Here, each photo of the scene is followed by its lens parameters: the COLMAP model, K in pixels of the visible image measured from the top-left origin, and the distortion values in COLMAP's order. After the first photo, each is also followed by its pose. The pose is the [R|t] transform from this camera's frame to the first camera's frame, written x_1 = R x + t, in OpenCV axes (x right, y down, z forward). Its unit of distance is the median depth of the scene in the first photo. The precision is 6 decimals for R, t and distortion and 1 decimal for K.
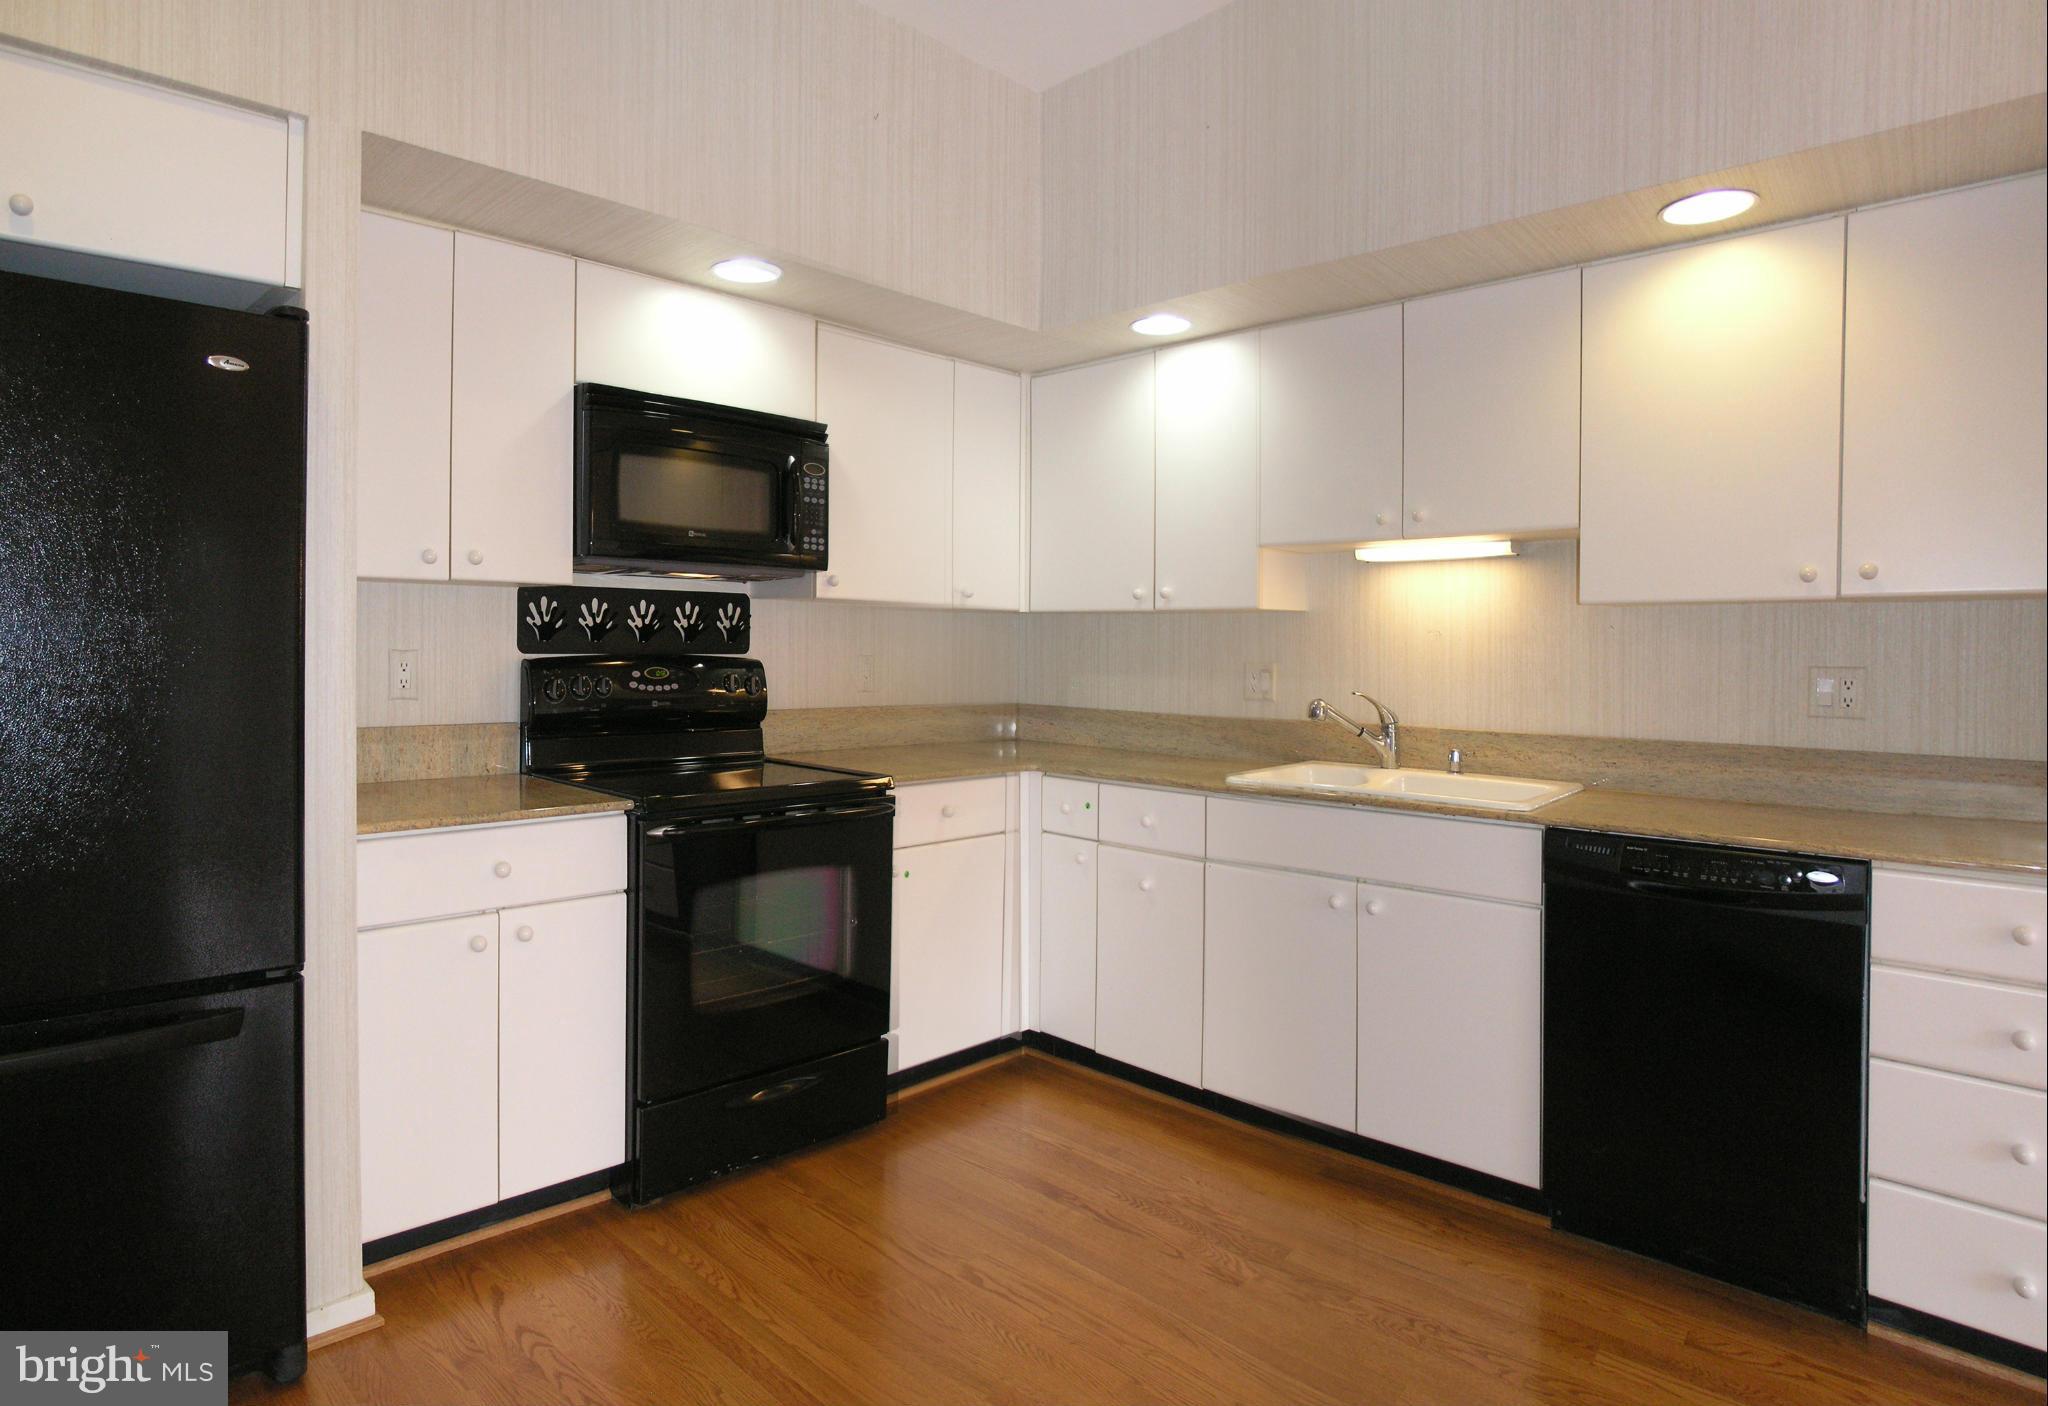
lens RADIAL K [[1170.1, 0, 1027.5], [0, 1170.1, 663.0], [0, 0, 1]] dist [-0.117370, 0.056071]
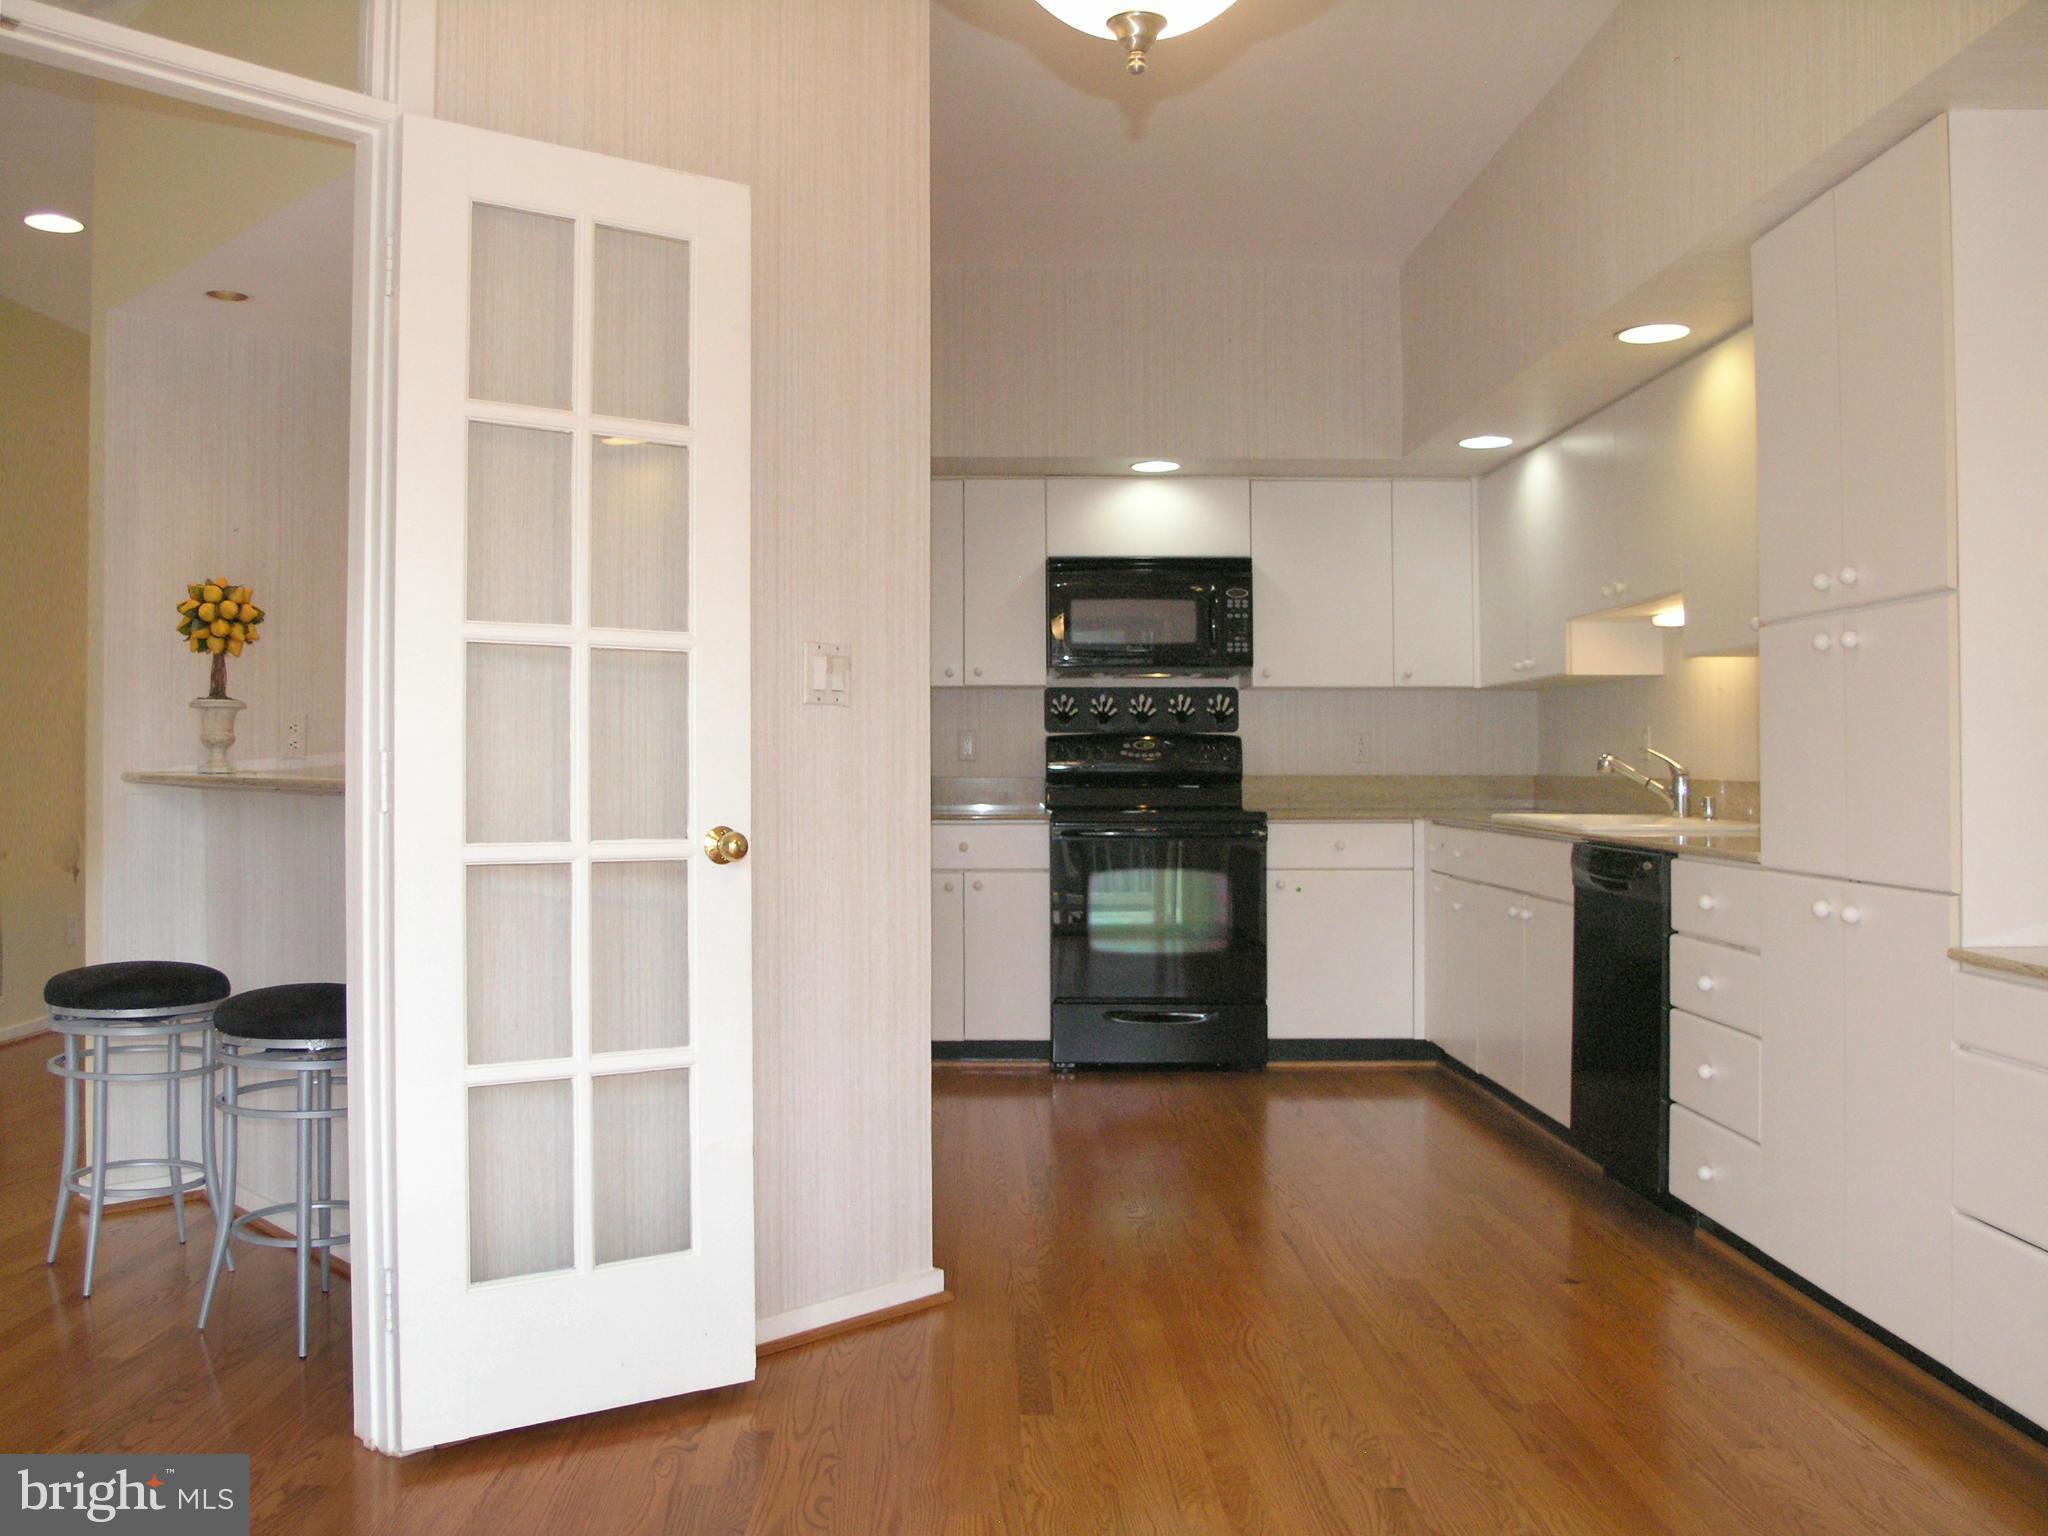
lens RADIAL K [[1775.2, 0, 1024.0], [0, 1775.2, 768.0], [0, 0, 1]] dist [-0.044839, 0.005748]
pose [[0.710962, -0.017970, -0.703001, 1.080121], [0.006811, 0.999803, -0.018668, 0.074100], [0.703198, 0.008484, 0.710944, -0.636978]]
